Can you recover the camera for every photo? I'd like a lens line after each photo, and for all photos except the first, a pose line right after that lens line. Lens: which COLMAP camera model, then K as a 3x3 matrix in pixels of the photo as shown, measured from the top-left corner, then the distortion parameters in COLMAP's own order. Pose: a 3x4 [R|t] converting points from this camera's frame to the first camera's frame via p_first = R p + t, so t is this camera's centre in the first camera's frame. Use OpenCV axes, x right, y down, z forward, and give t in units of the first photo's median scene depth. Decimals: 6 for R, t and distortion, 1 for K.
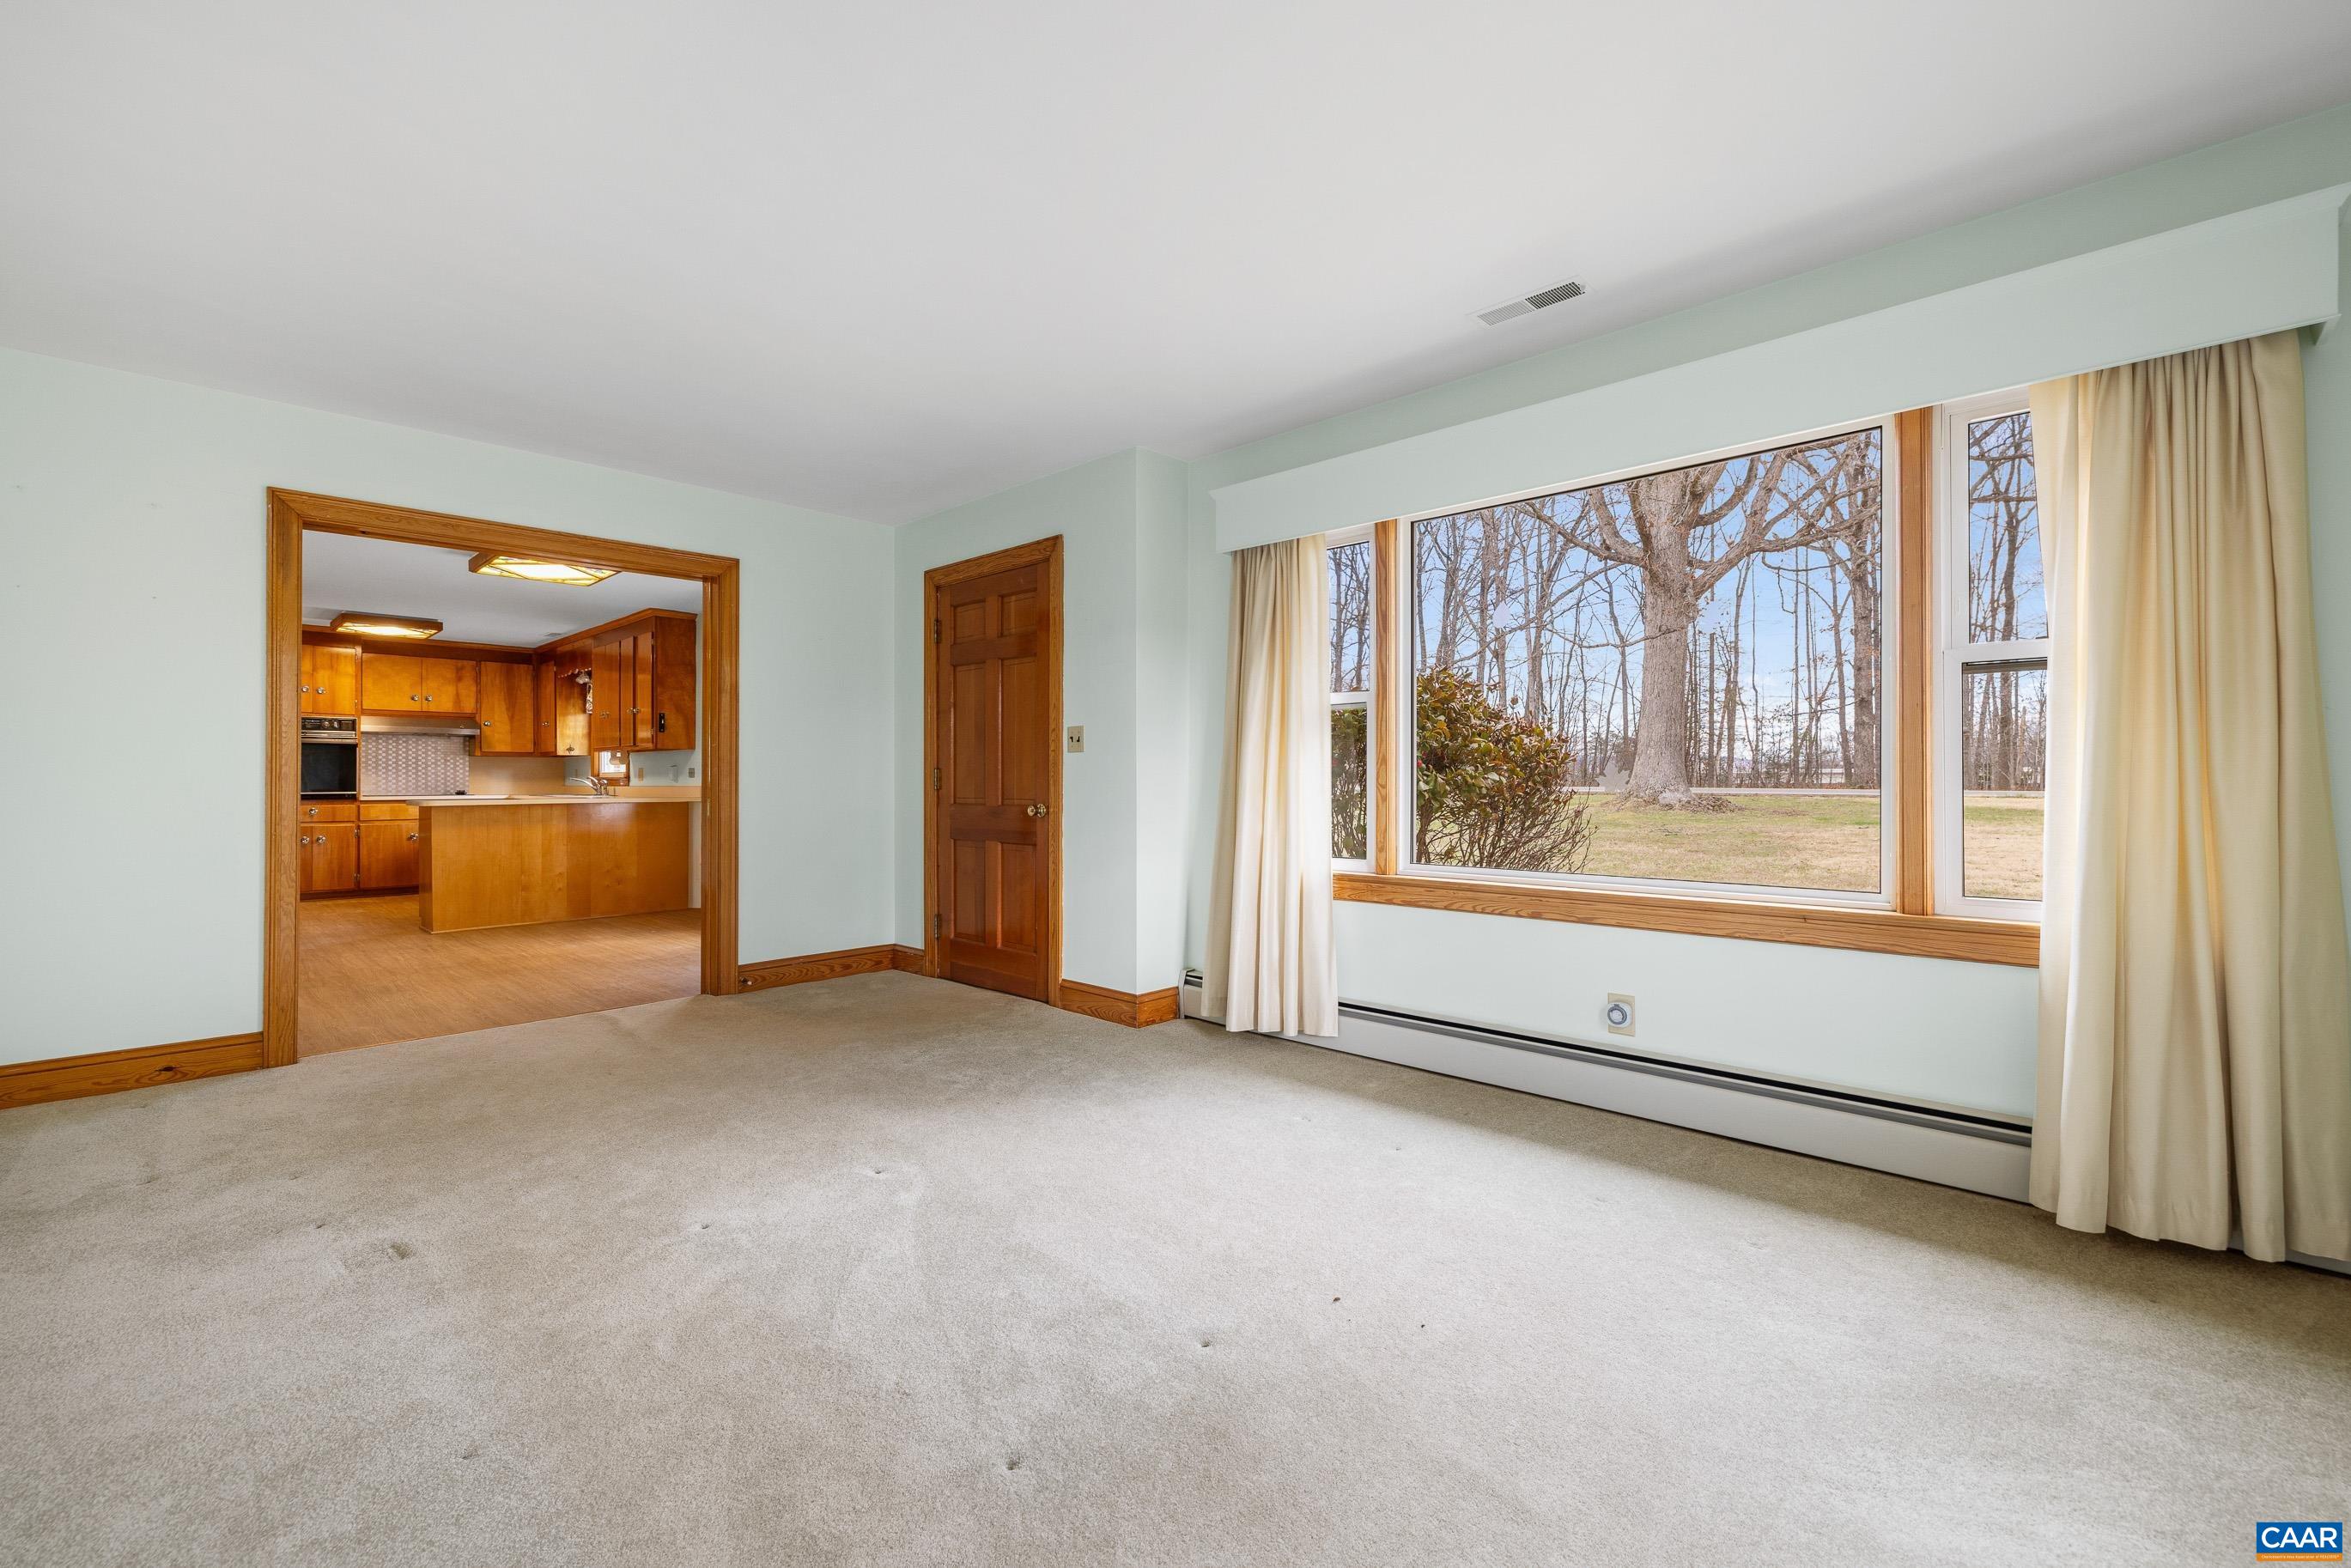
lens RADIAL K [[999.6, 0, 1182.3], [0, 999.6, 782.7], [0, 0, 1]] dist [0.001837, 0.000874]
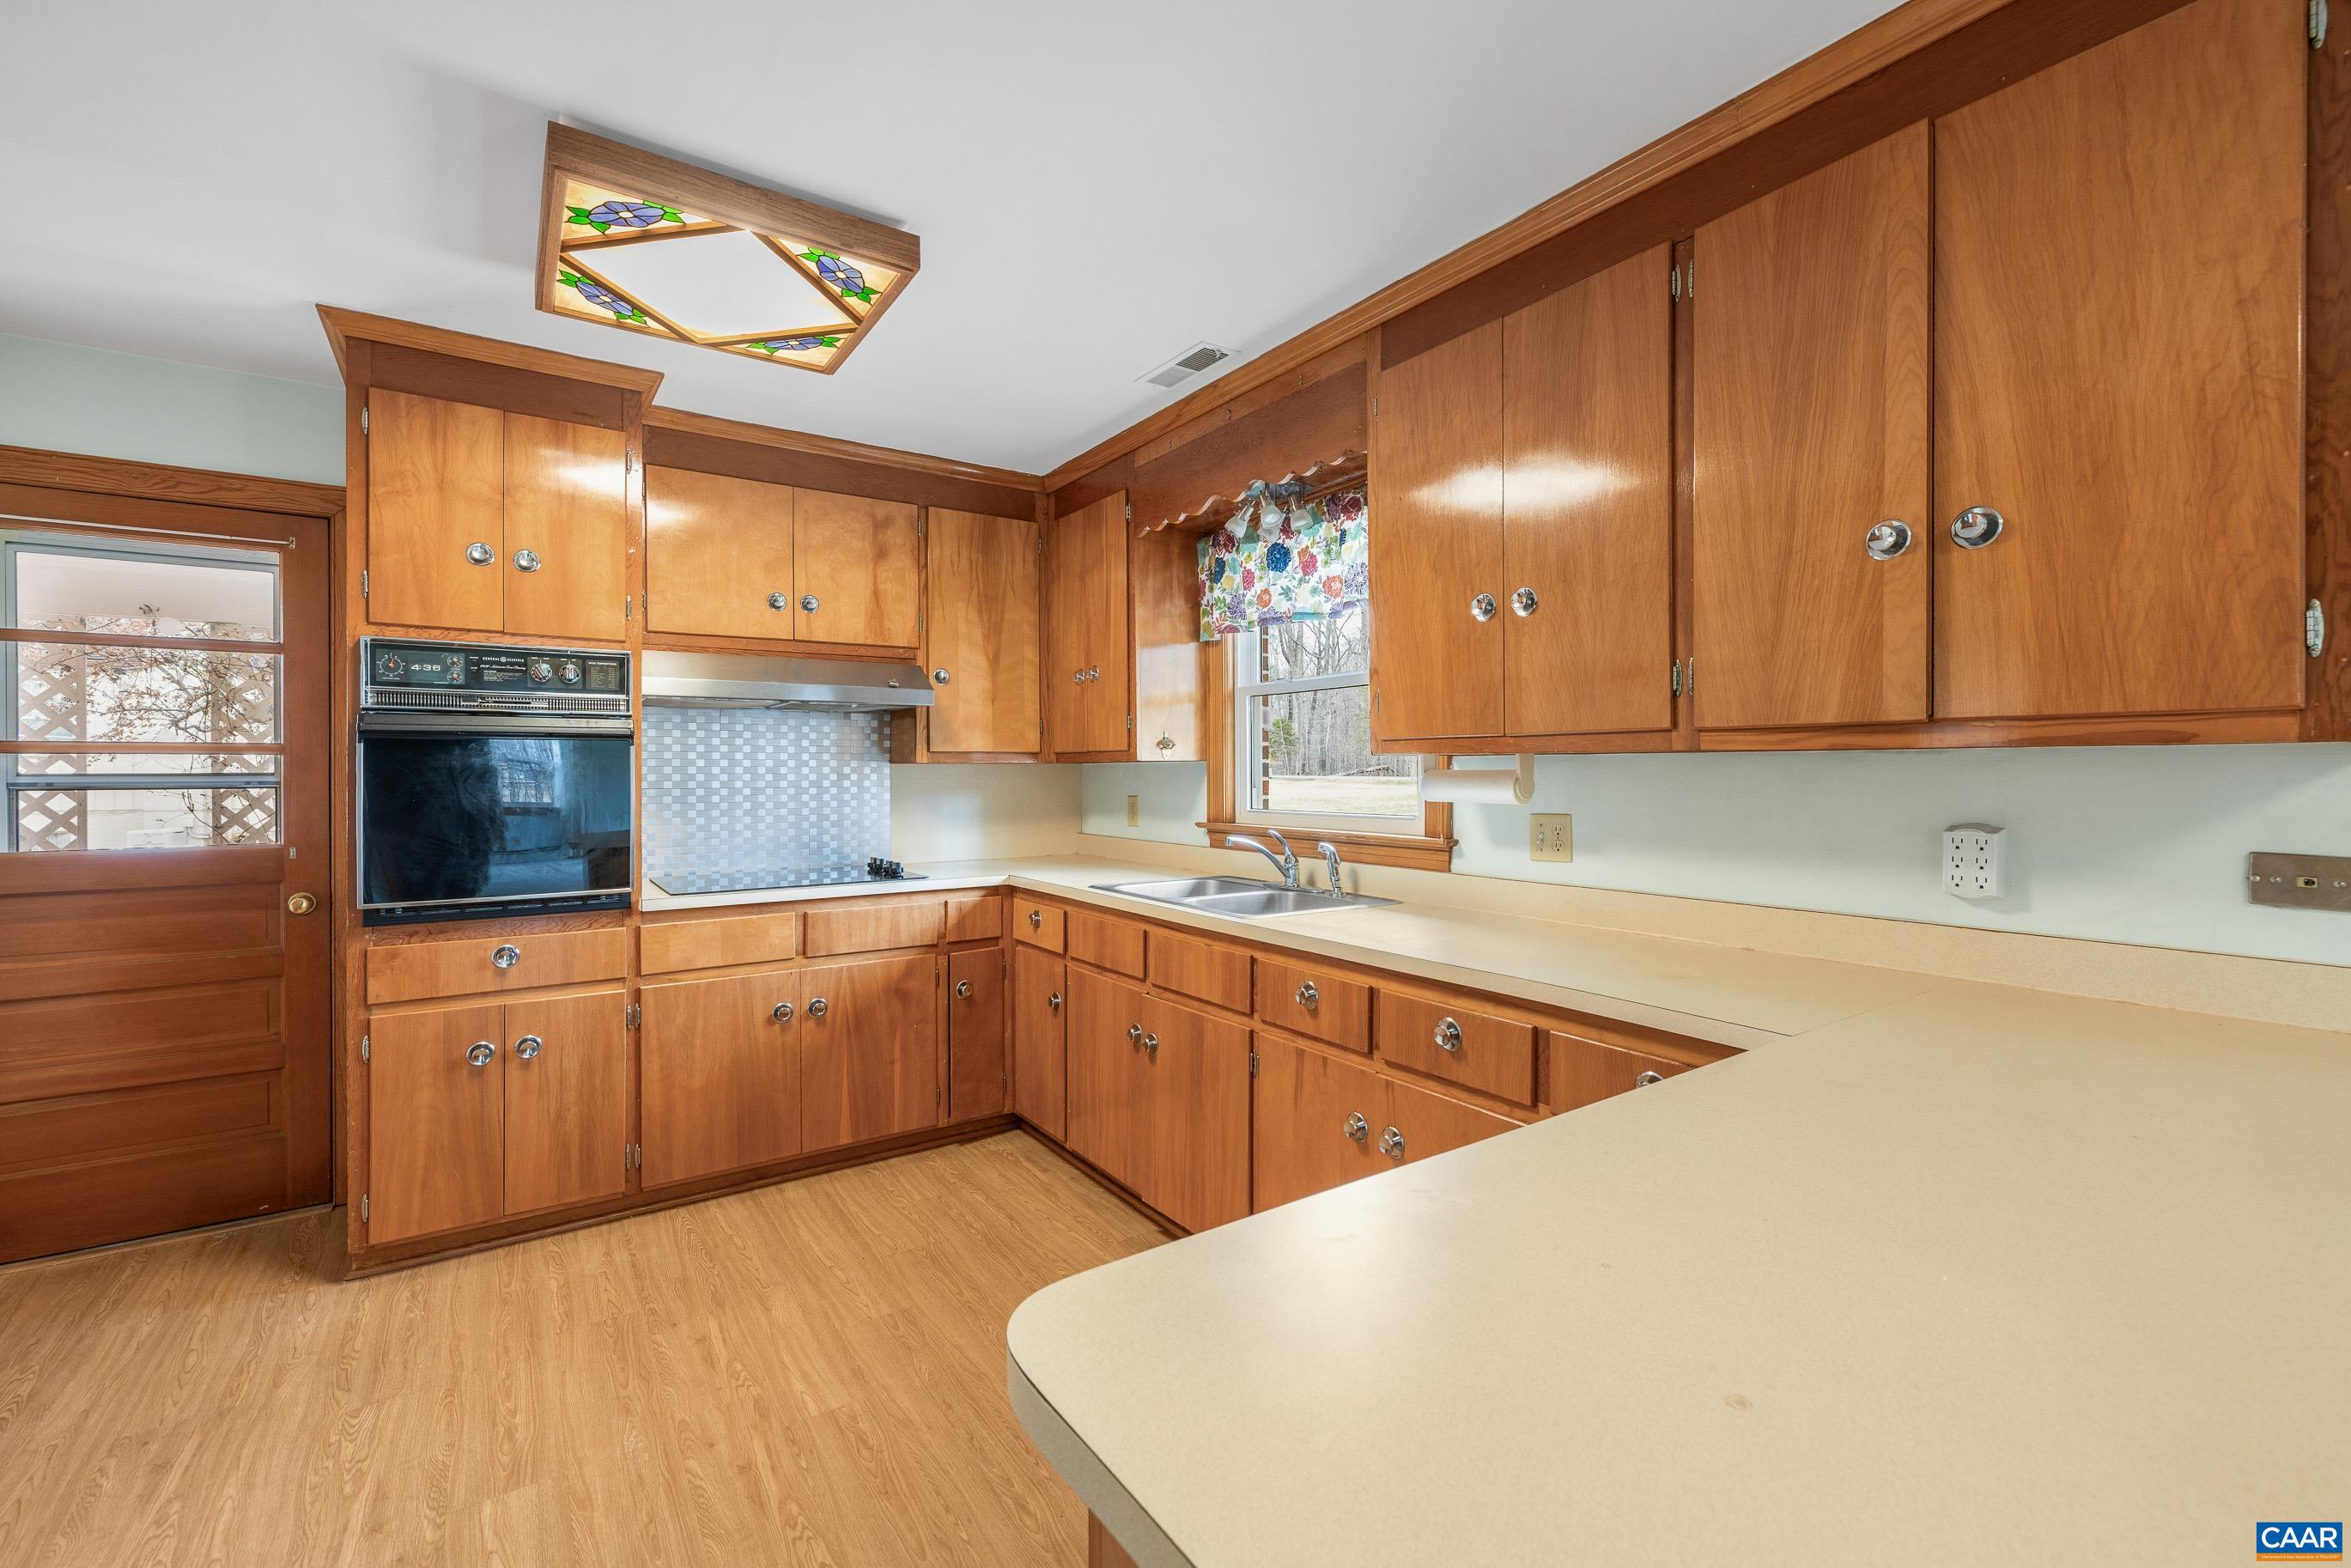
lens RADIAL K [[999.6, 0, 1185.7], [0, 999.6, 767.9], [0, 0, 1]] dist [0.001837, 0.000874]
pose [[0.980779, -0.001095, -0.195119, -0.543200], [0.002091, 0.999986, 0.004900, -0.026779], [0.195111, -0.005214, 0.980767, 0.665521]]
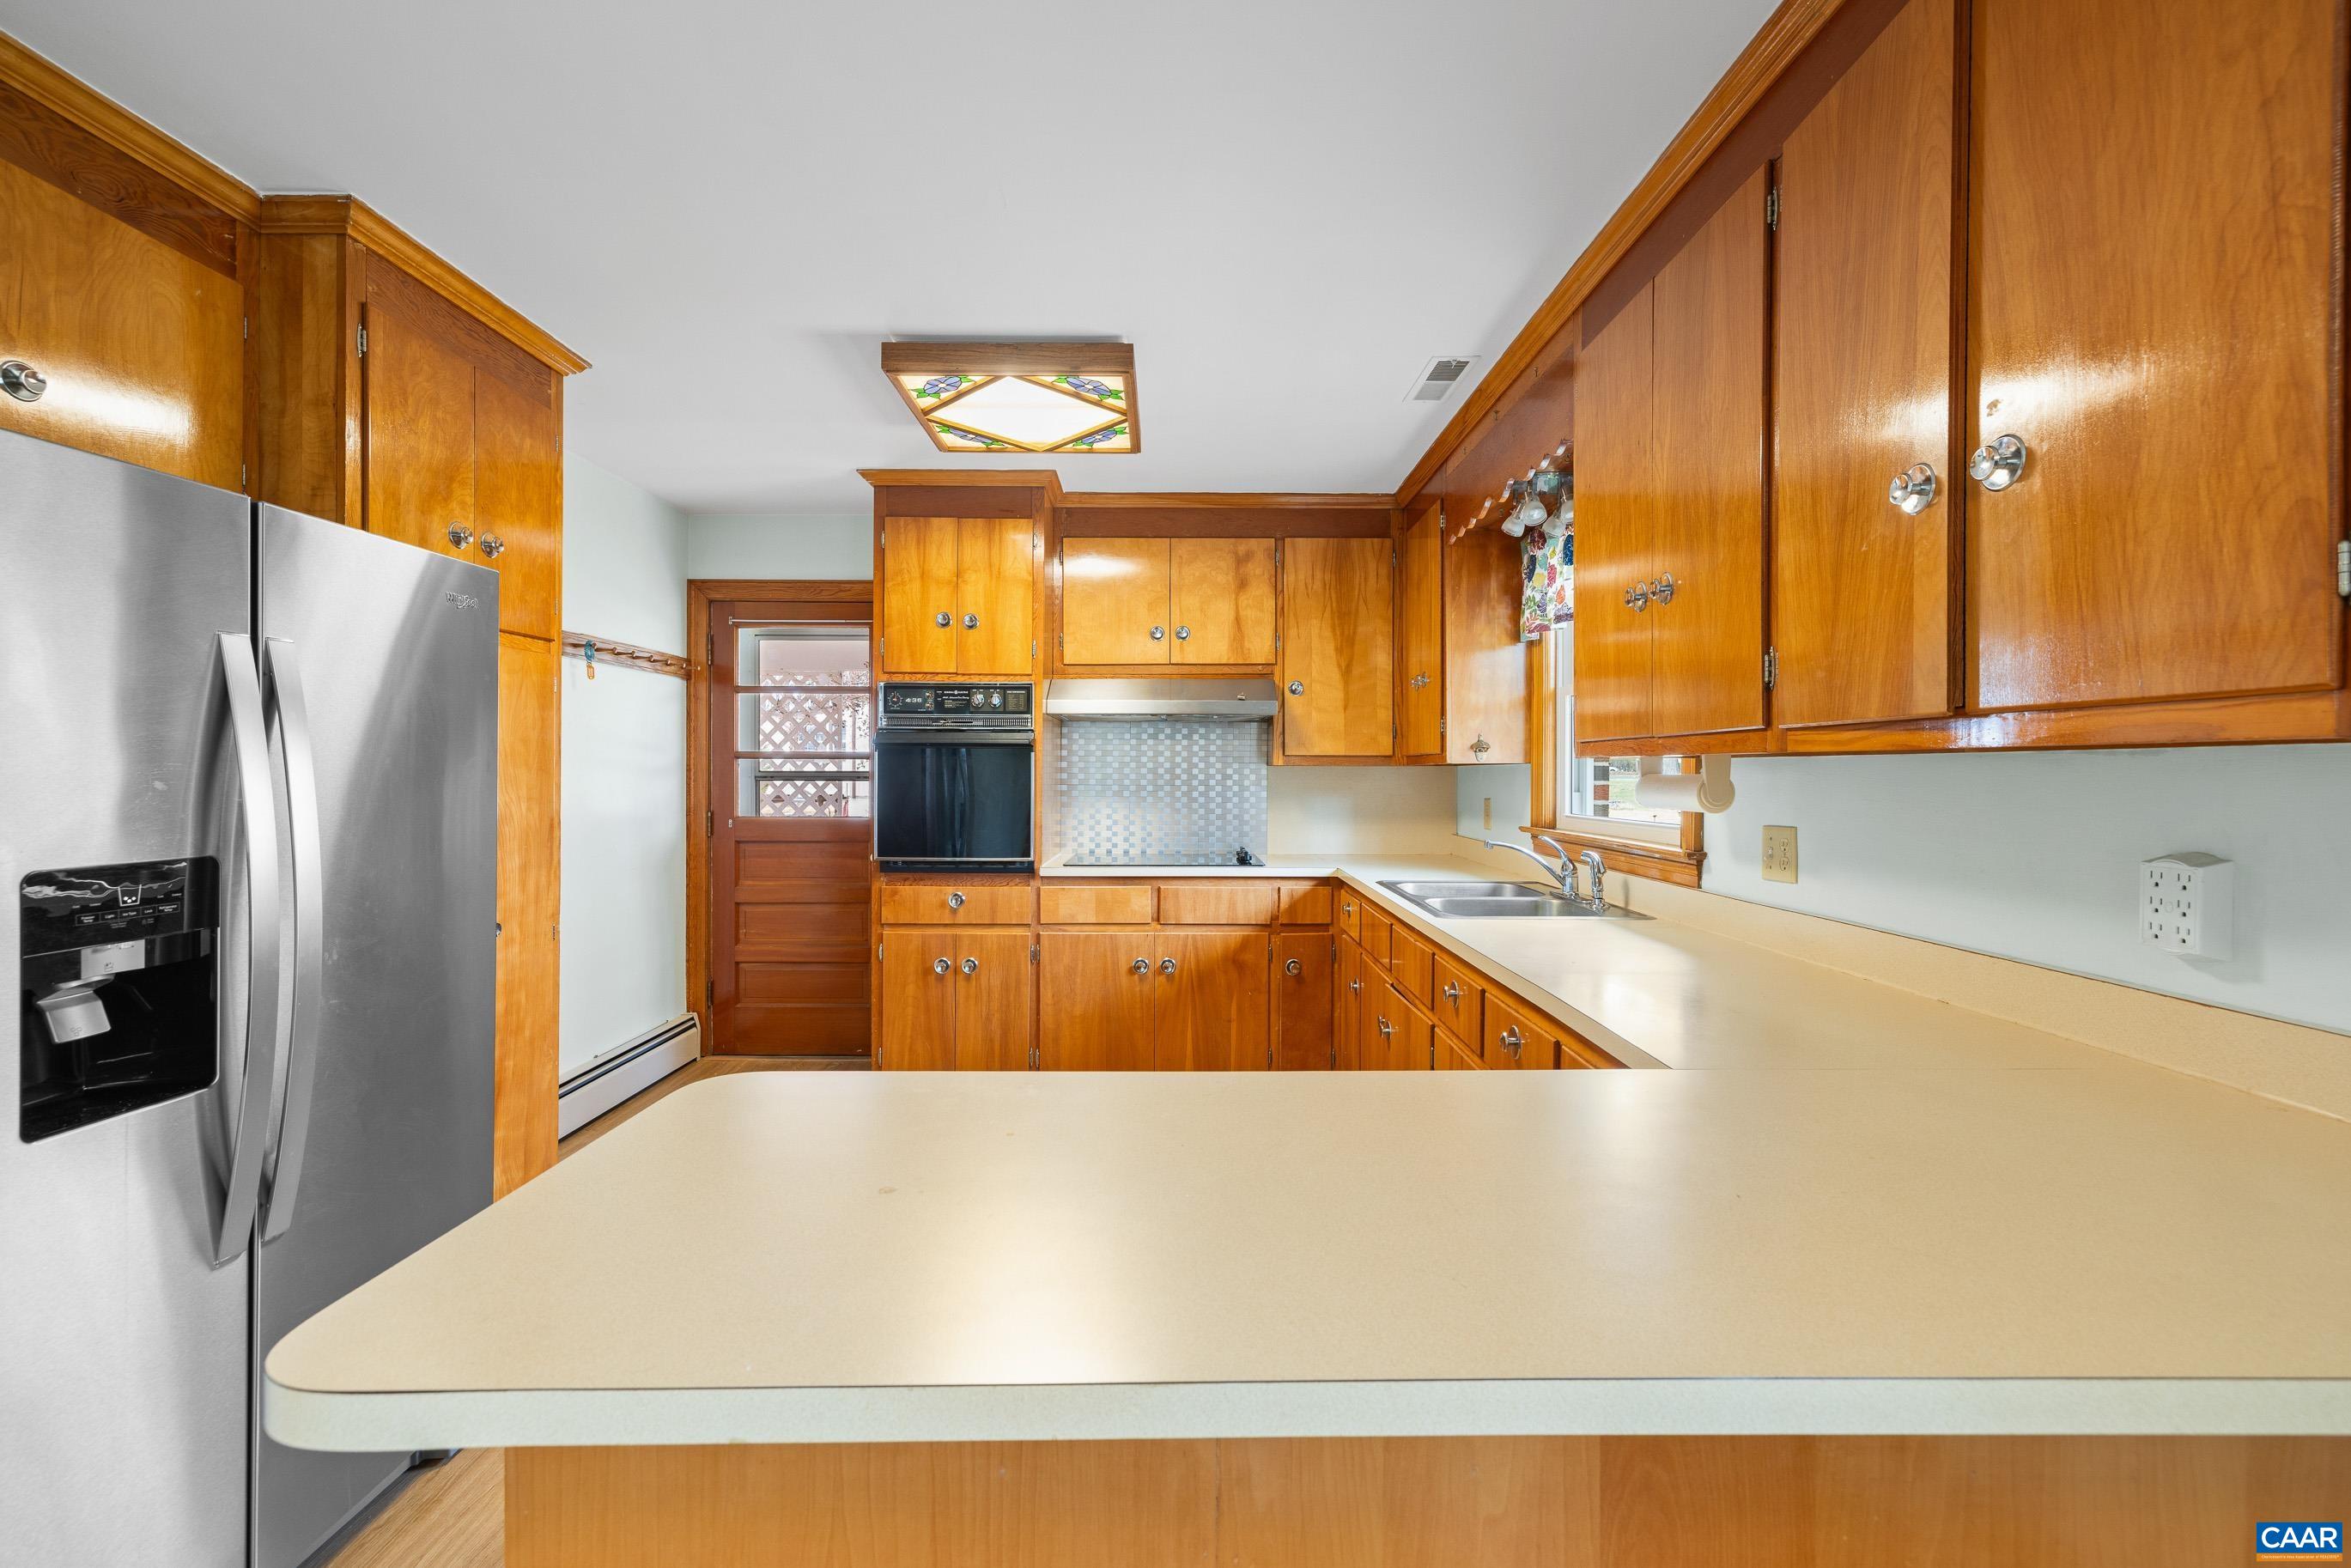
lens RADIAL K [[999.6, 0, 1177.5], [0, 999.6, 771.7], [0, 0, 1]] dist [0.001837, 0.000874]
pose [[0.699036, 0.004034, -0.715075, -0.439778], [-0.000027, 0.999984, 0.005615, -0.026702], [0.715087, -0.003906, 0.699025, 0.686416]]
